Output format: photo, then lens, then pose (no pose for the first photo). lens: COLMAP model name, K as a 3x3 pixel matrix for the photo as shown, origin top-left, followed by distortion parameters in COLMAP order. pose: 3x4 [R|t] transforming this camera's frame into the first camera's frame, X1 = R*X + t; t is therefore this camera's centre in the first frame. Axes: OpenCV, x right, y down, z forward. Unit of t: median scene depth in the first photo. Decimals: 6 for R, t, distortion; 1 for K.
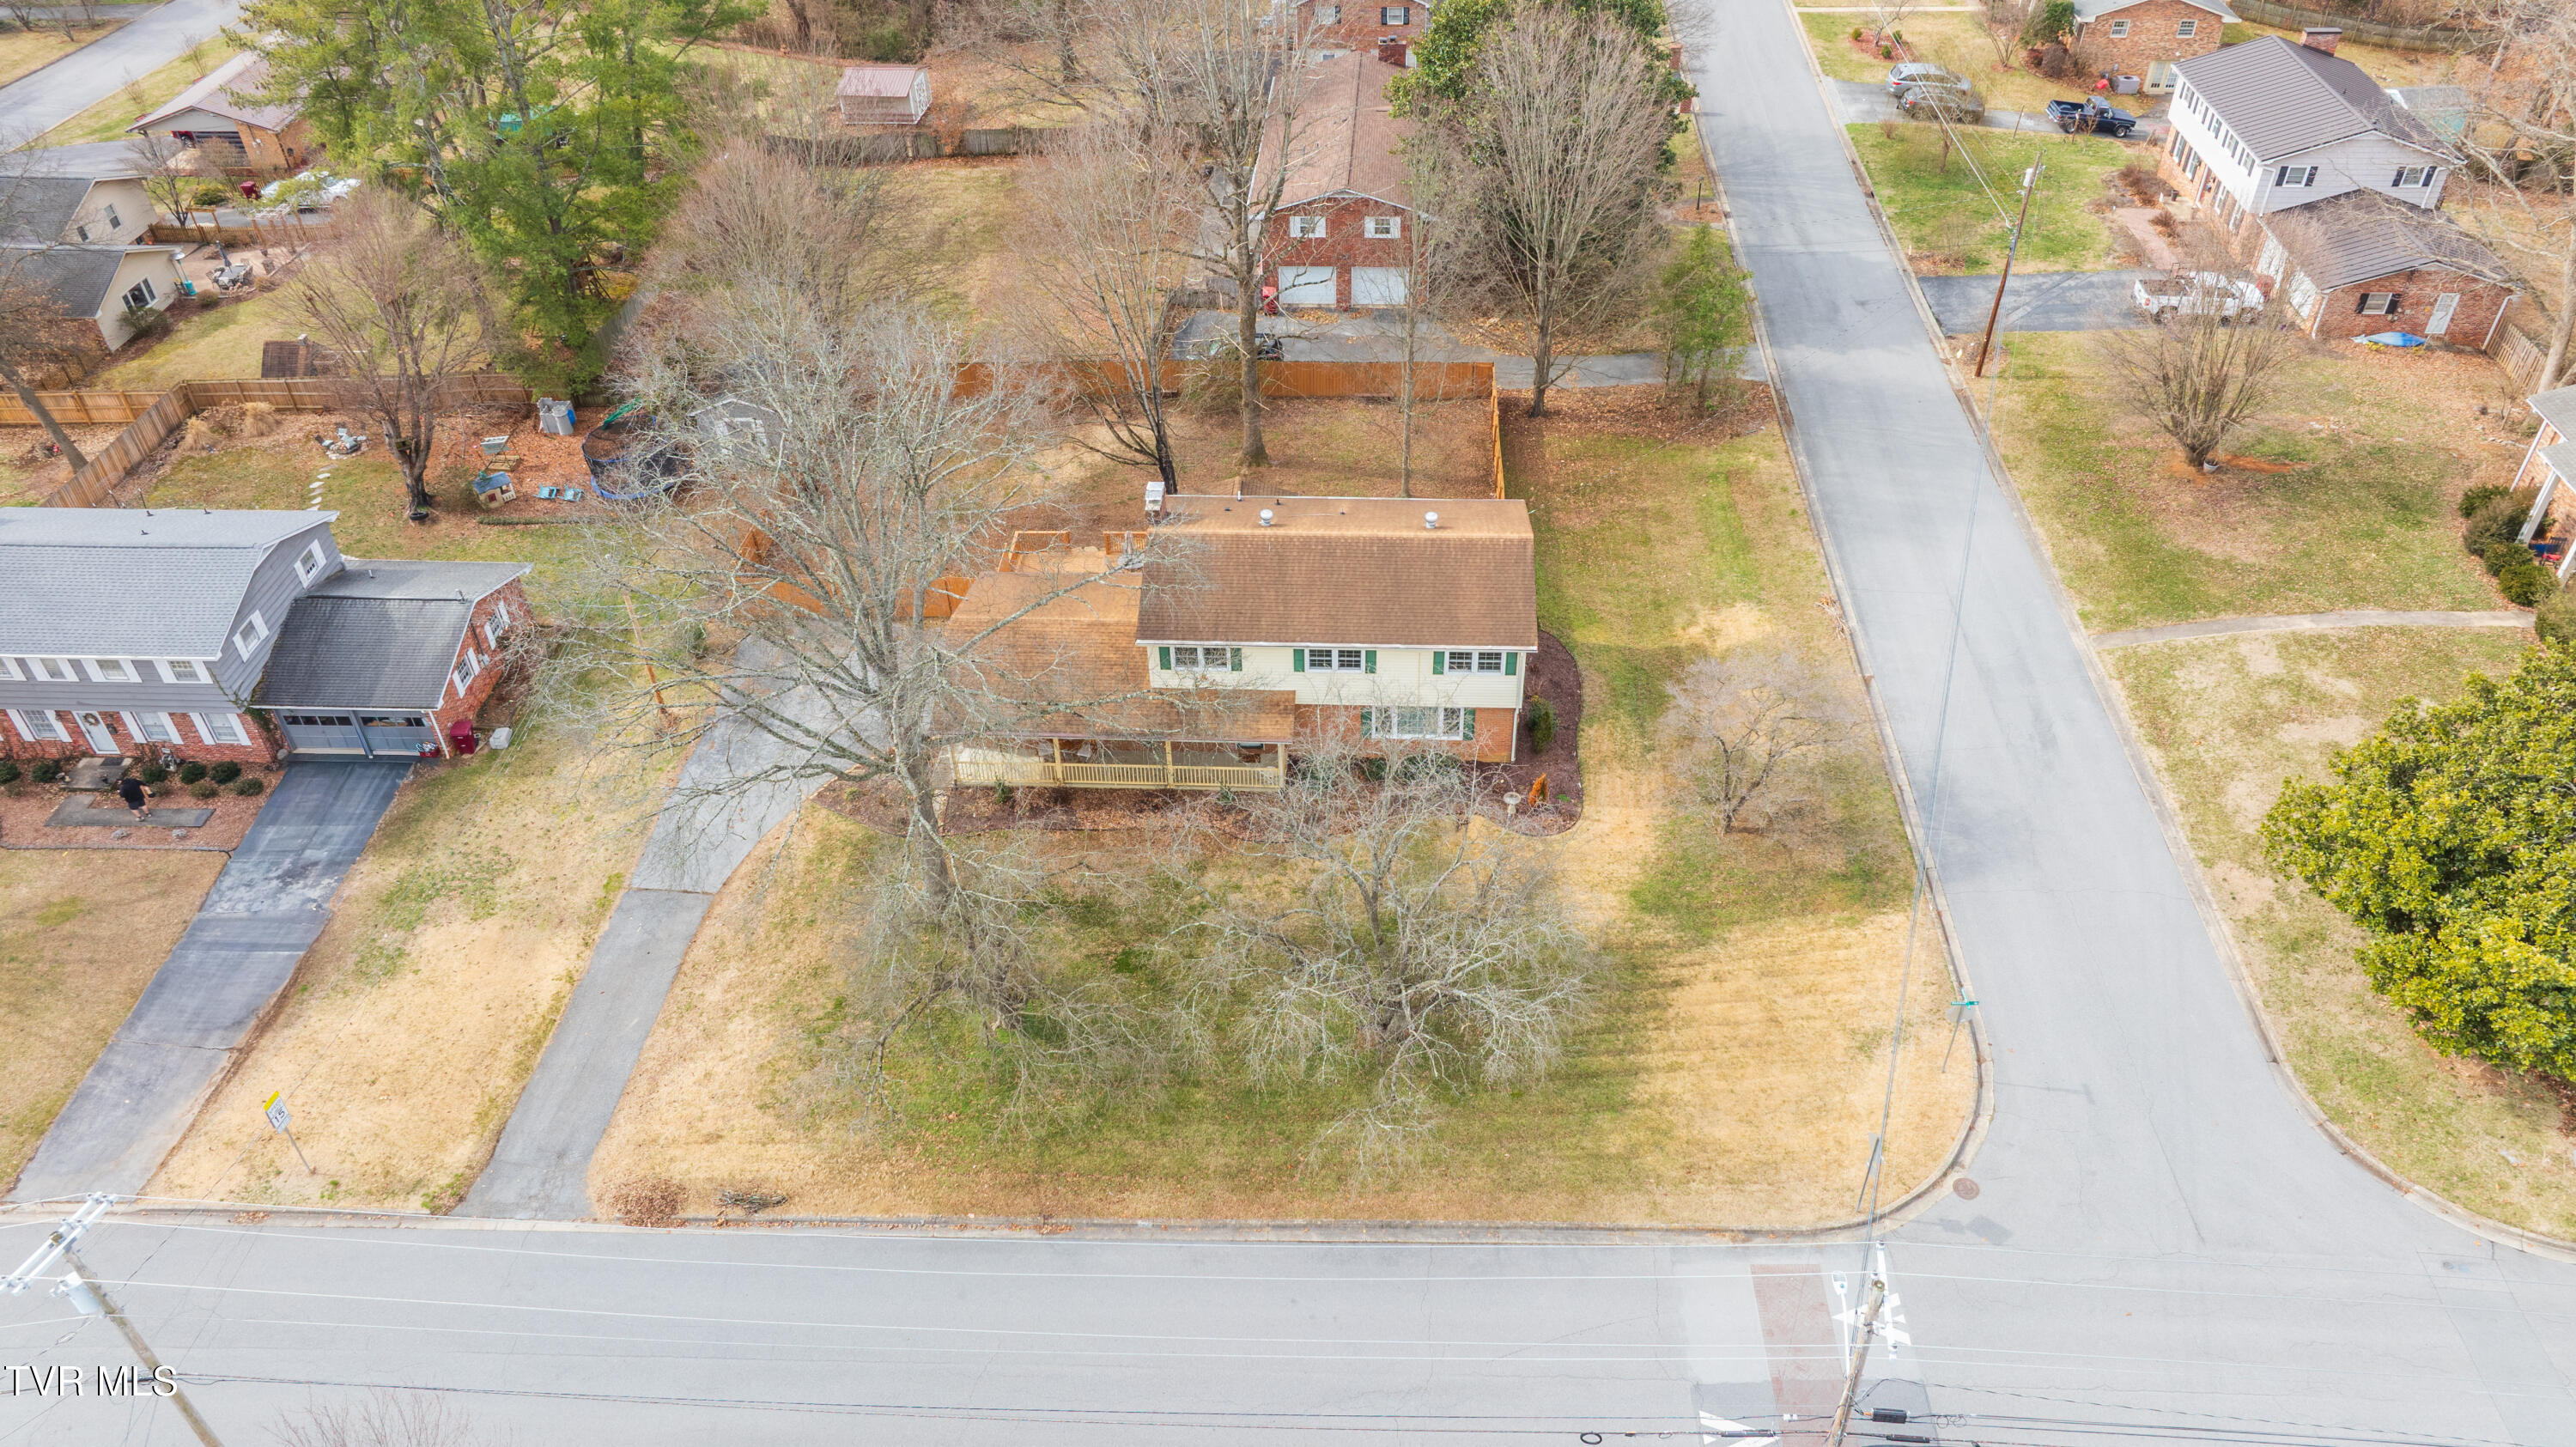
lens RADIAL K [[1815.7, 0, 1293.8], [0, 1815.7, 719.7], [0, 0, 1]] dist [-0.015956, -0.007979]
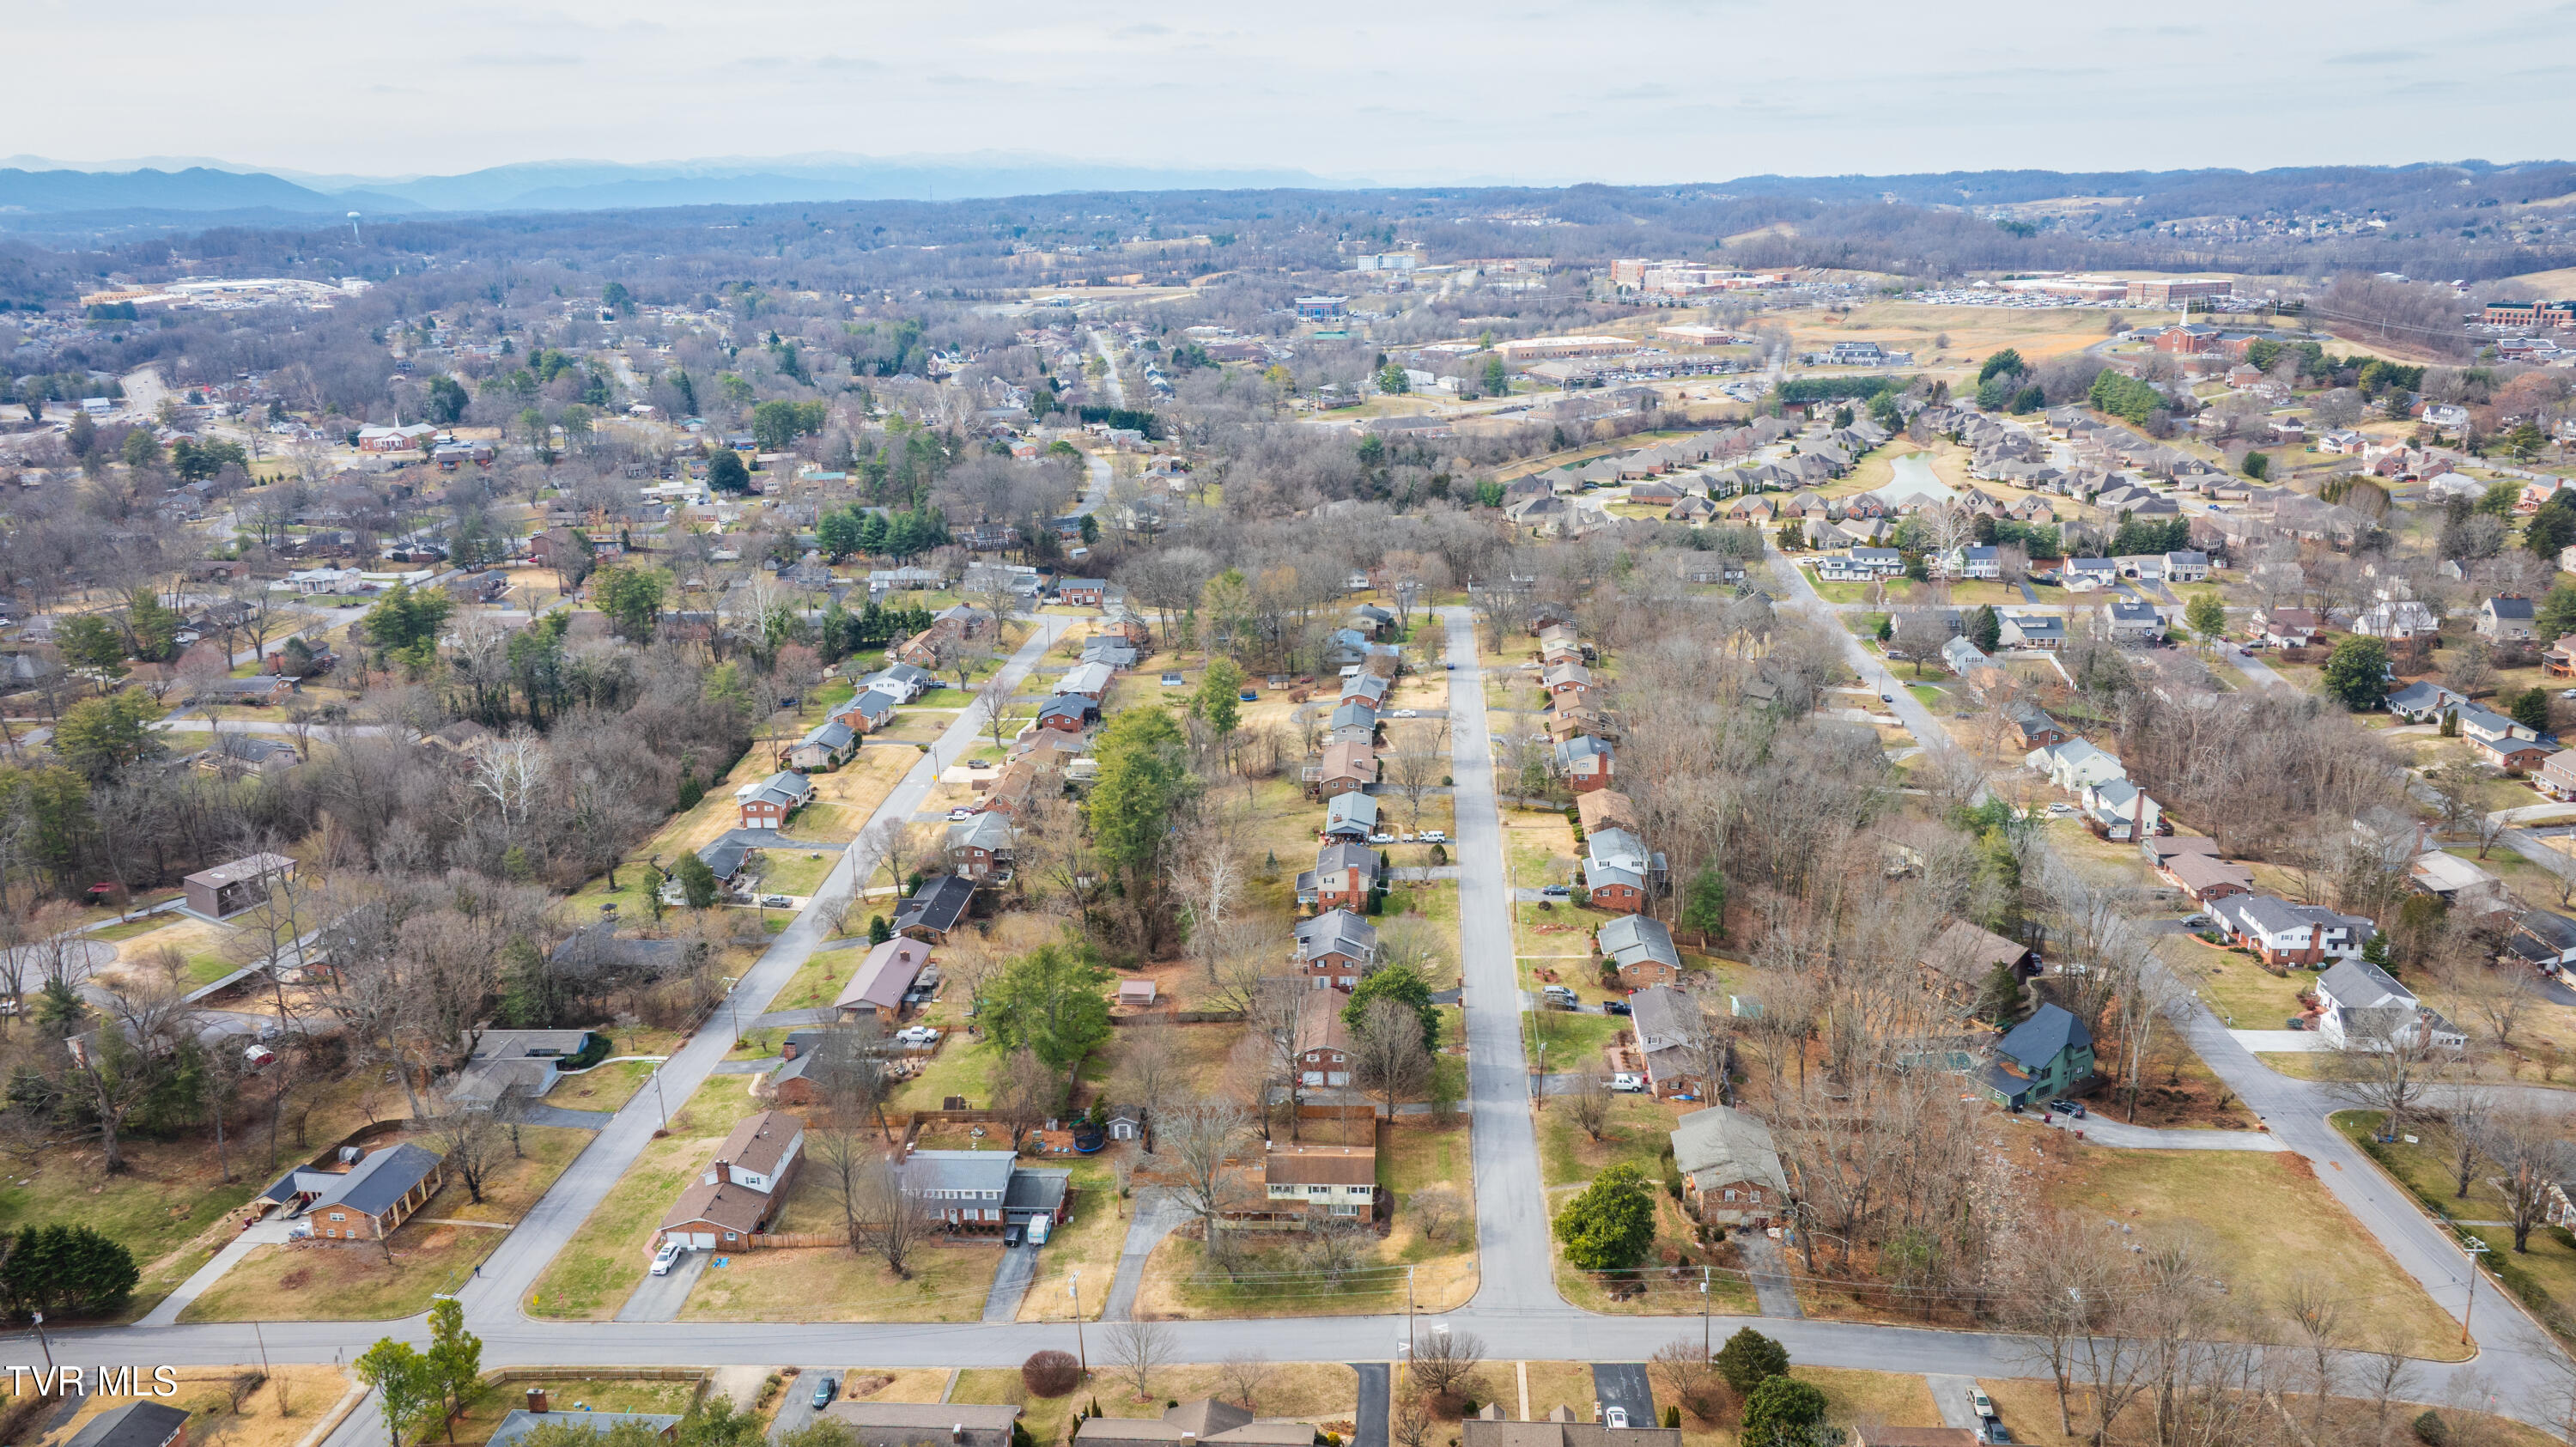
lens RADIAL K [[1815.7, 0, 1293.8], [0, 1815.7, 719.7], [0, 0, 1]] dist [-0.015956, -0.007979]
pose [[0.999987, 0.000317, -0.005014, -0.010839], [-0.002223, 0.922949, -0.384915, 0.454681], [0.004506, 0.384921, 0.922938, -2.487361]]
